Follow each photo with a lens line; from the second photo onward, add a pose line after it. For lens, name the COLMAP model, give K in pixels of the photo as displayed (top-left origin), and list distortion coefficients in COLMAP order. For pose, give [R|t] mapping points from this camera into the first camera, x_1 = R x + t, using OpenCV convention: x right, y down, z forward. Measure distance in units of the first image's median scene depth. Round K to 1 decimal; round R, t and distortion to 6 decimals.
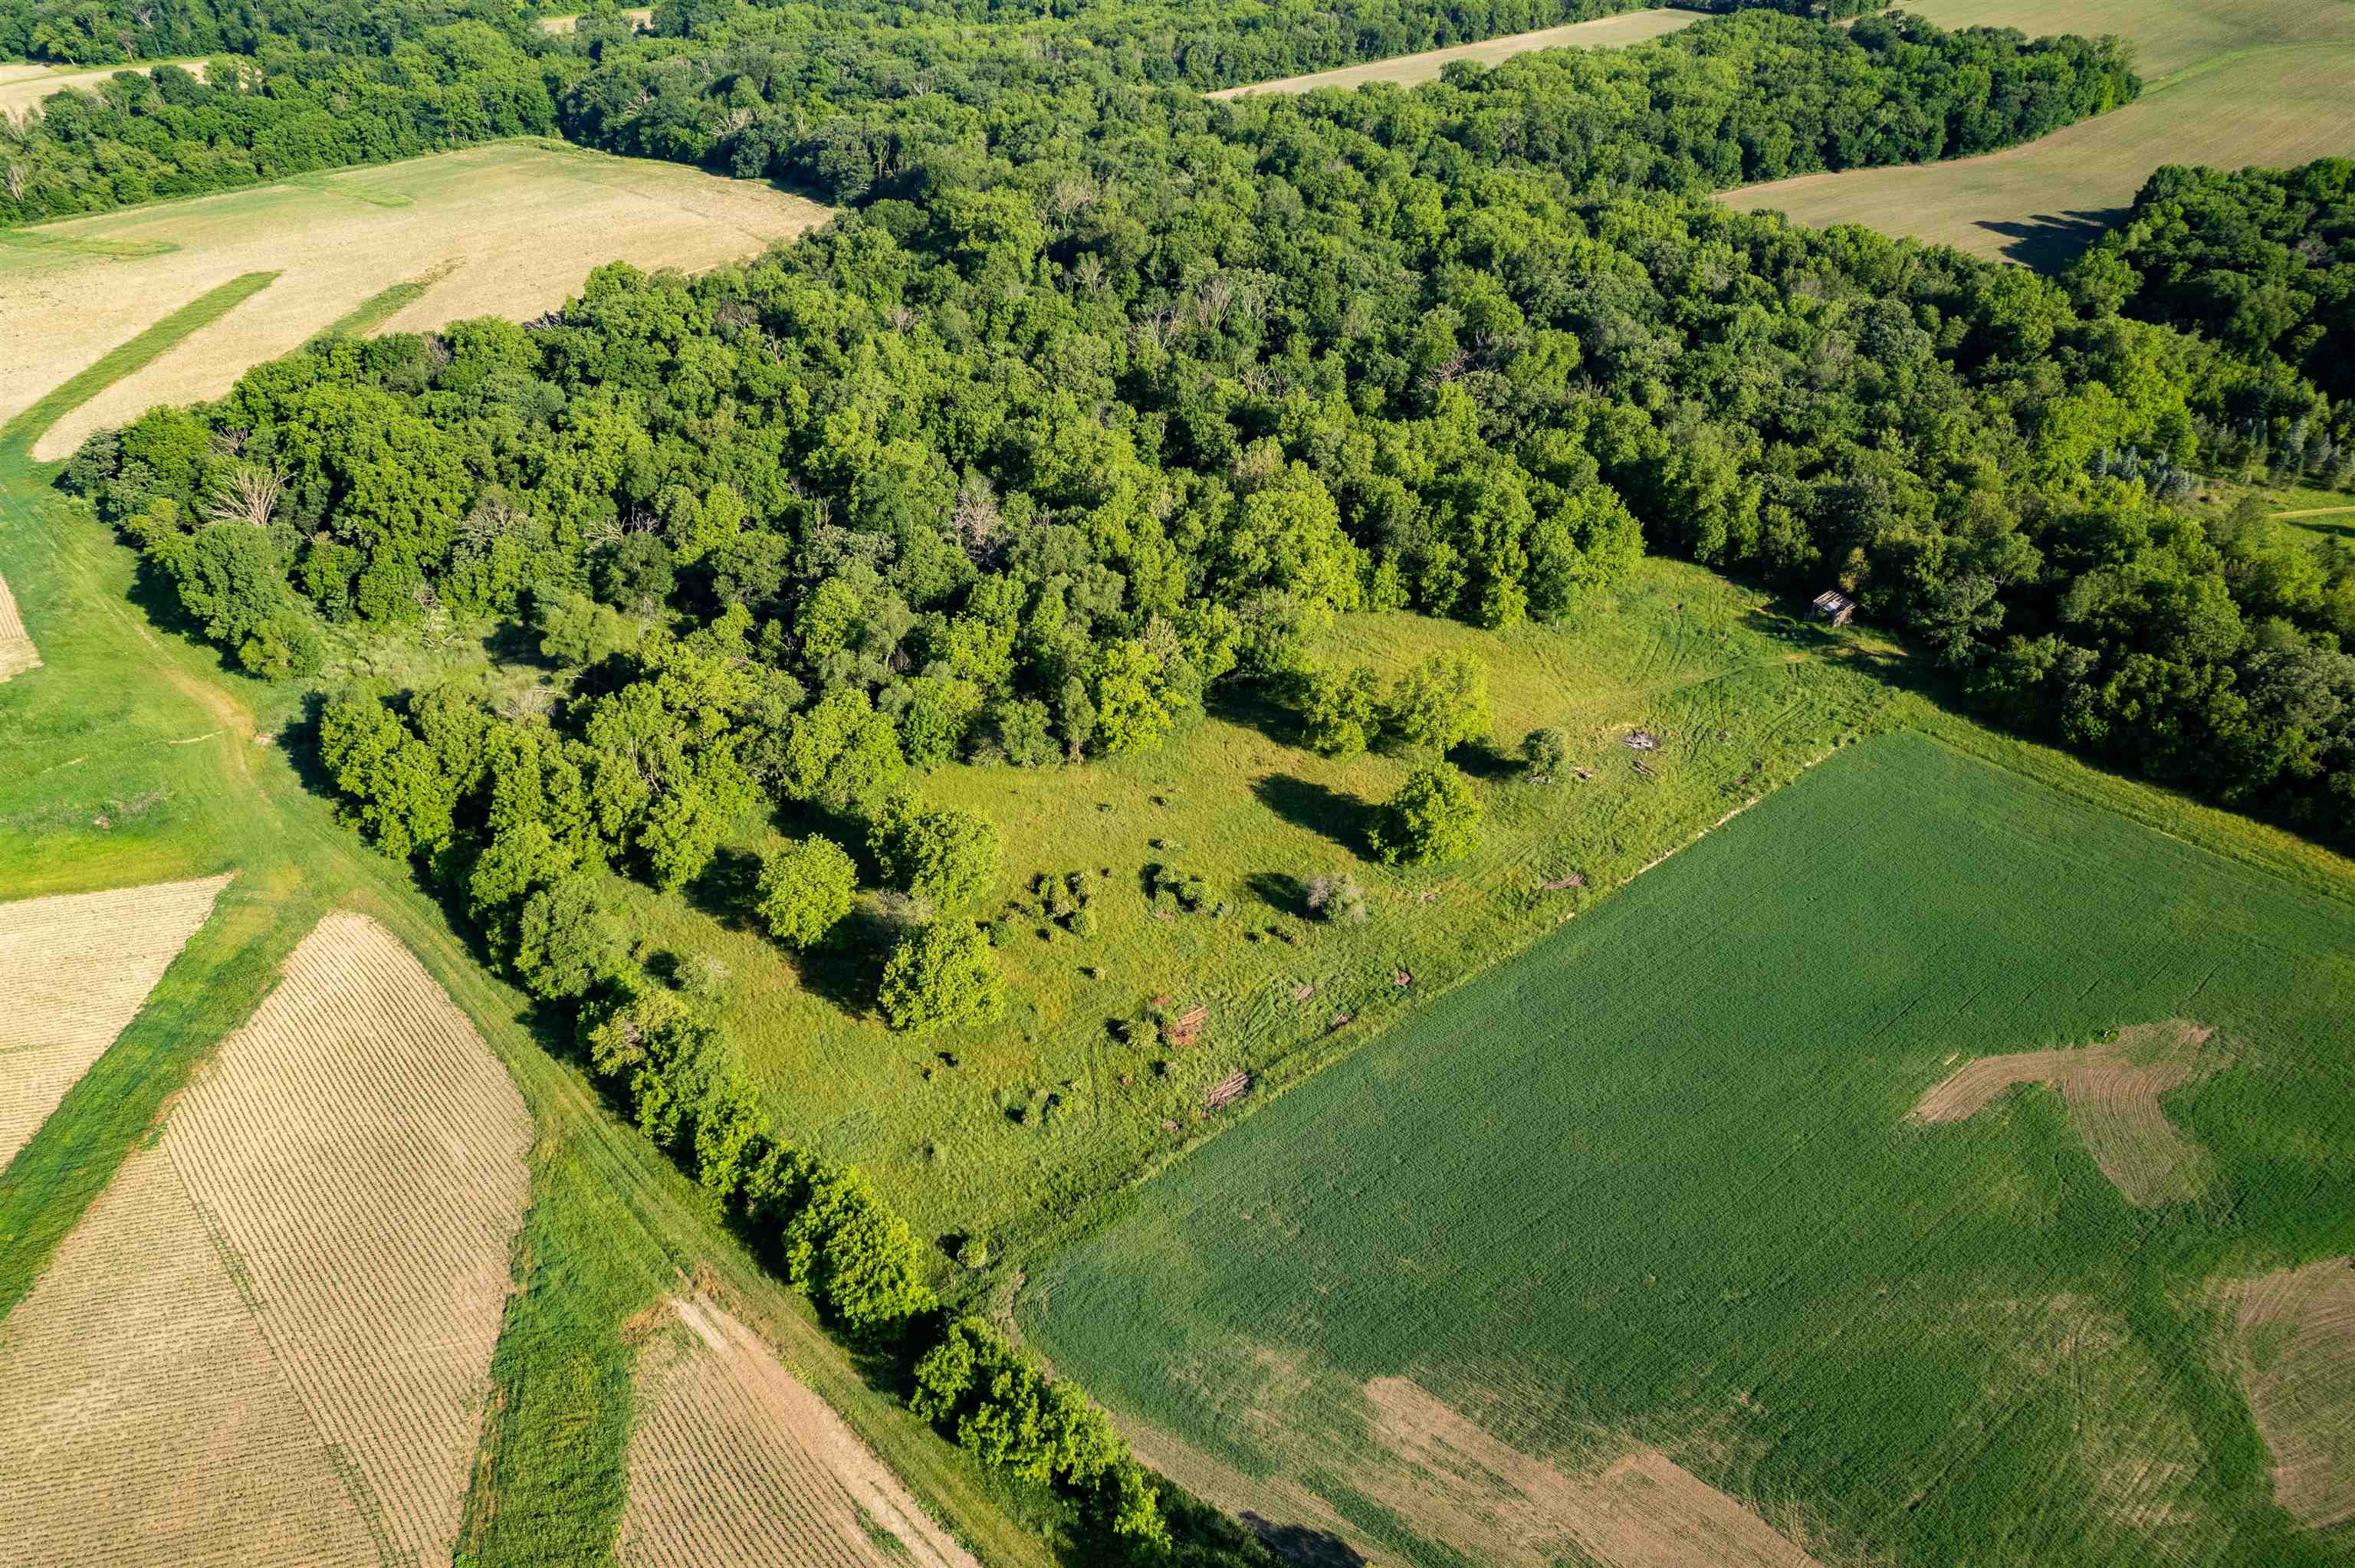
lens RADIAL K [[1532.1, 0, 1177.0], [0, 1532.1, 789.7], [0, 0, 1]] dist [-0.093494, 0.090537]
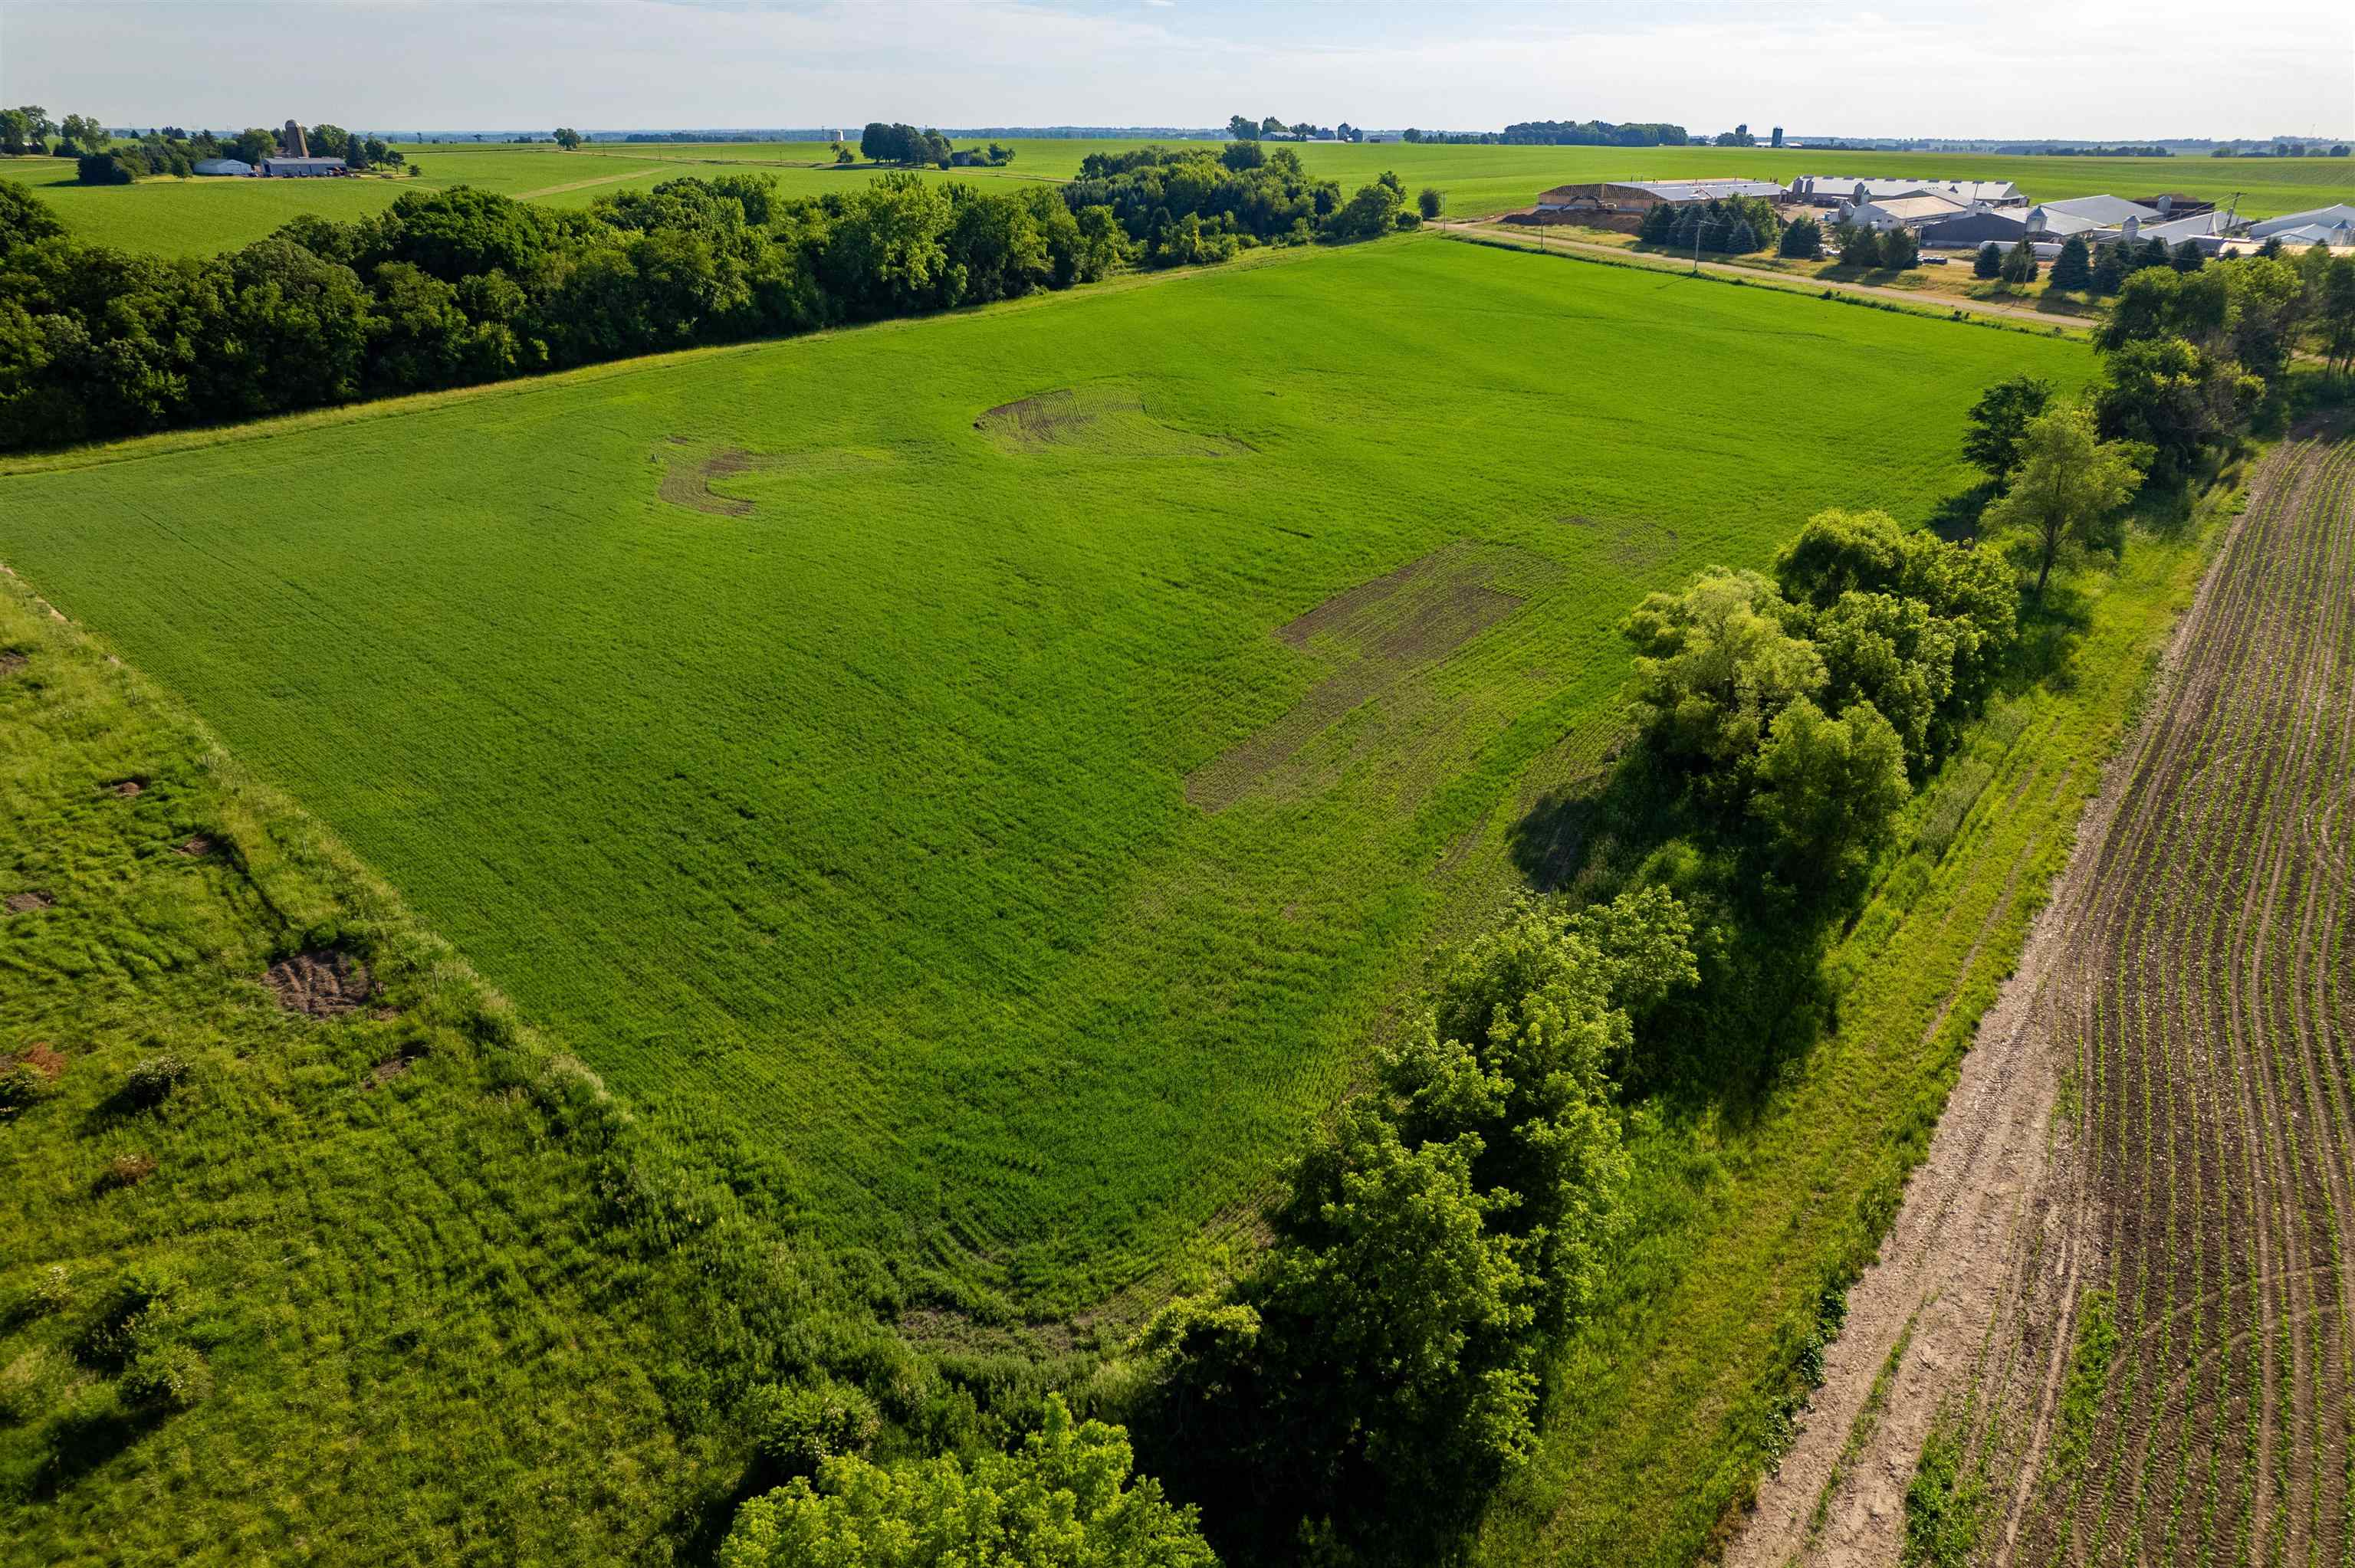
lens RADIAL K [[1503.7, 0, 1192.3], [0, 1503.7, 798.7], [0, 0, 1]] dist [-0.076971, 0.070405]
pose [[-0.115493, -0.408760, 0.905305, -0.201004], [0.567329, 0.720976, 0.397909, 0.098982], [-0.815352, 0.559562, 0.148634, 0.517677]]
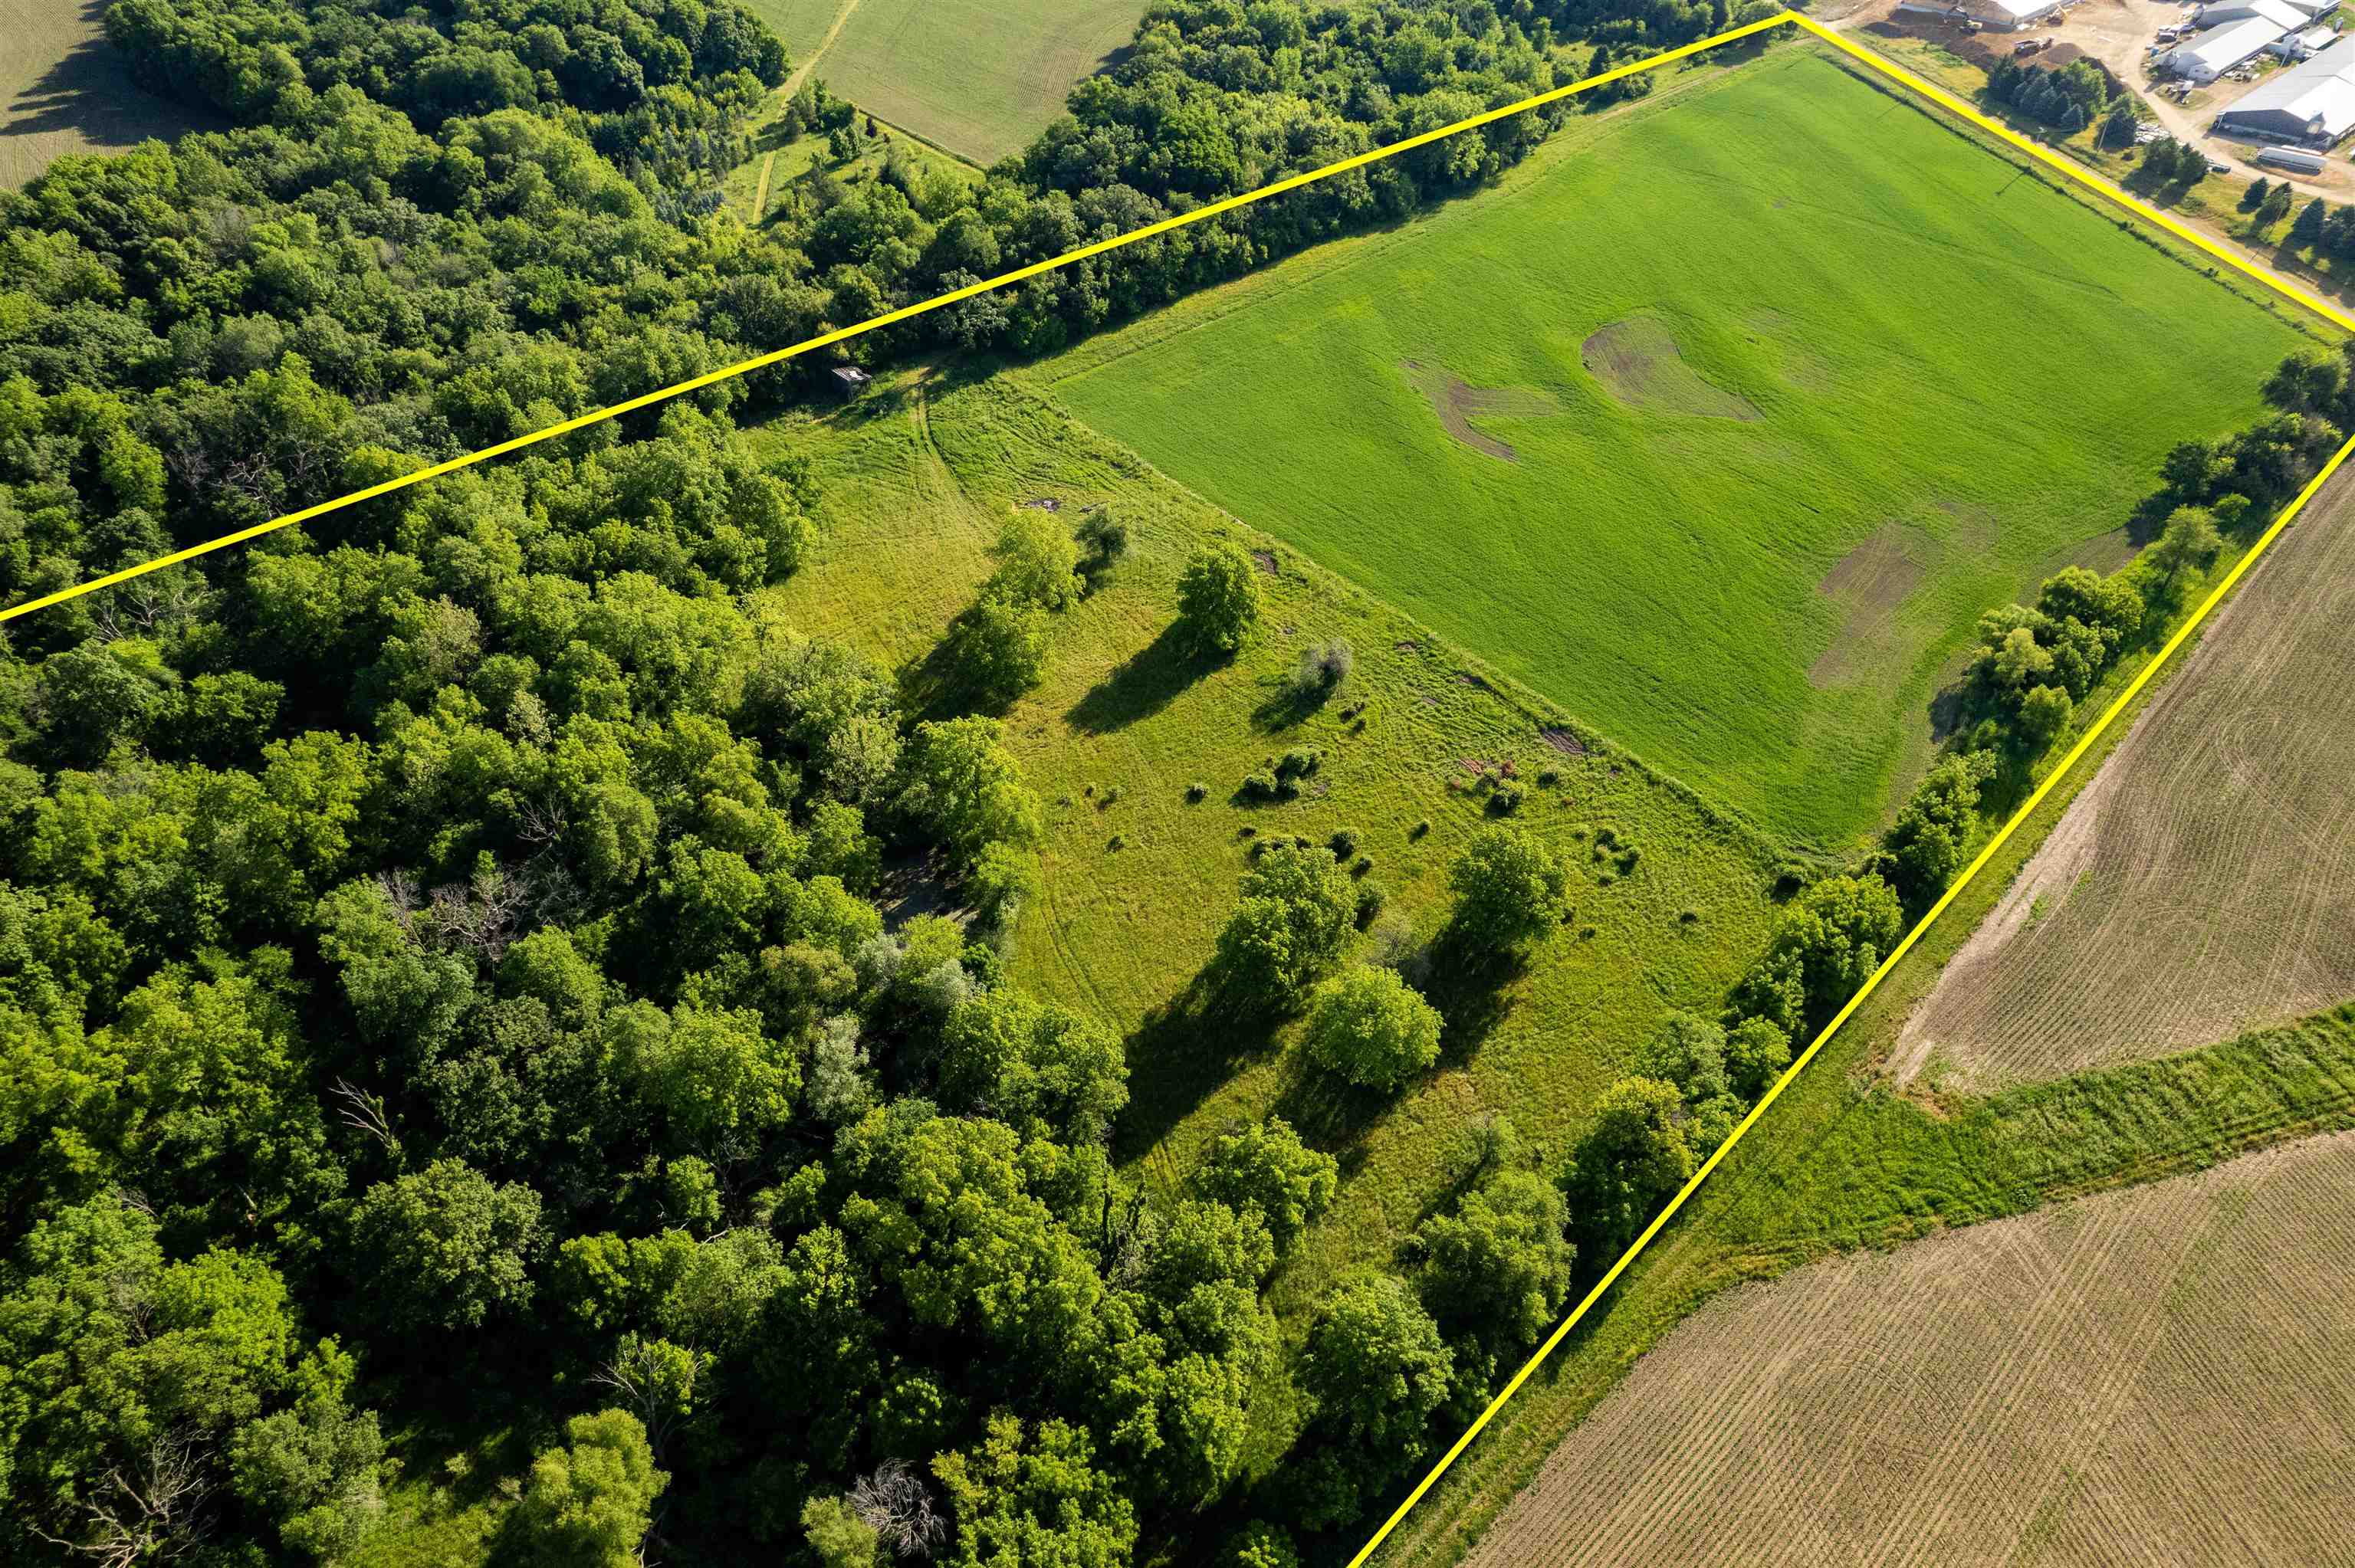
lens RADIAL K [[1524.7, 0, 1195.9], [0, 1524.7, 795.5], [0, 0, 1]] dist [-0.096338, 0.089073]
pose [[-0.000957, -0.652288, 0.757971, -0.610886], [0.572224, 0.621253, 0.535354, -0.394458], [-0.820097, 0.434241, 0.372660, 0.559689]]
